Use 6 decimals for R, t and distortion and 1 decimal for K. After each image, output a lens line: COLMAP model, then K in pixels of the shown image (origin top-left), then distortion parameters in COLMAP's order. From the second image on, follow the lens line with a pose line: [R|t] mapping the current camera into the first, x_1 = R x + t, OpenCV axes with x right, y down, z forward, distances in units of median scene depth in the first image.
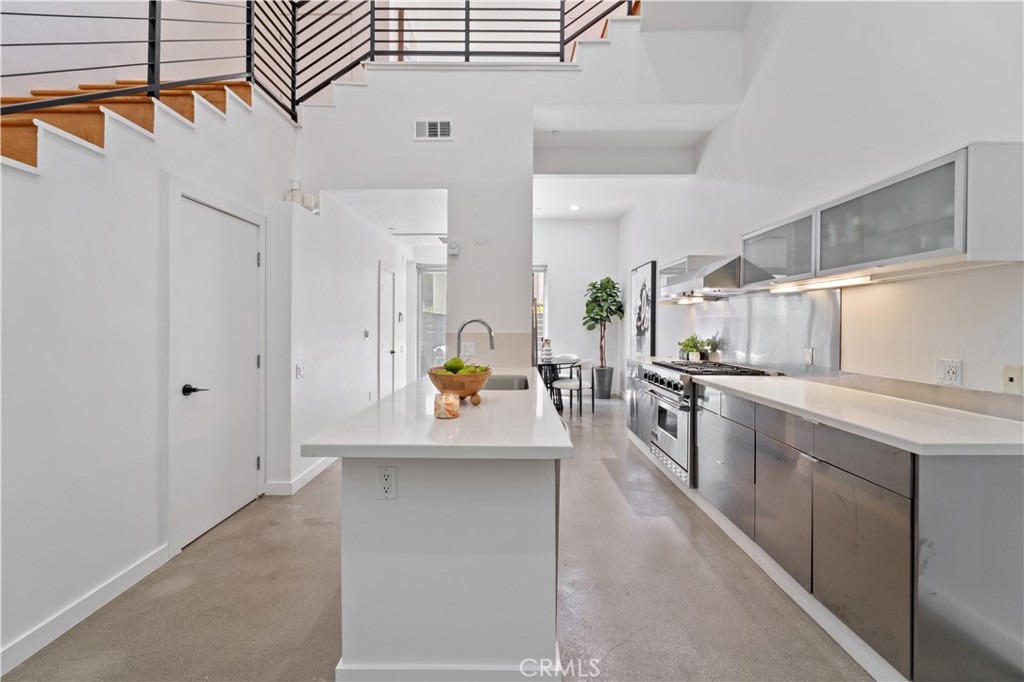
lens RADIAL K [[414.8, 0, 525.4], [0, 414.8, 328.6], [0, 0, 1]] dist [0.000985, -0.000594]
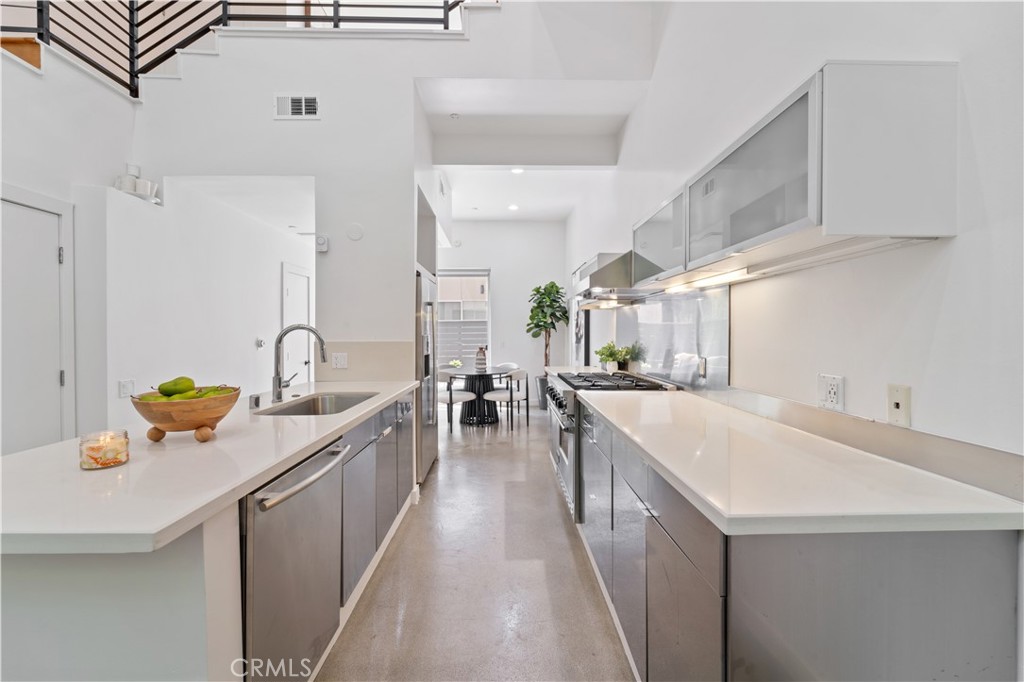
lens RADIAL K [[414.8, 0, 512.4], [0, 414.8, 338.2], [0, 0, 1]] dist [0.000985, -0.000594]
pose [[0.999736, -0.005706, 0.022249, 0.203935], [0.005585, 0.999969, 0.005529, -0.000506], [-0.022280, -0.005404, 0.999737, 0.123727]]
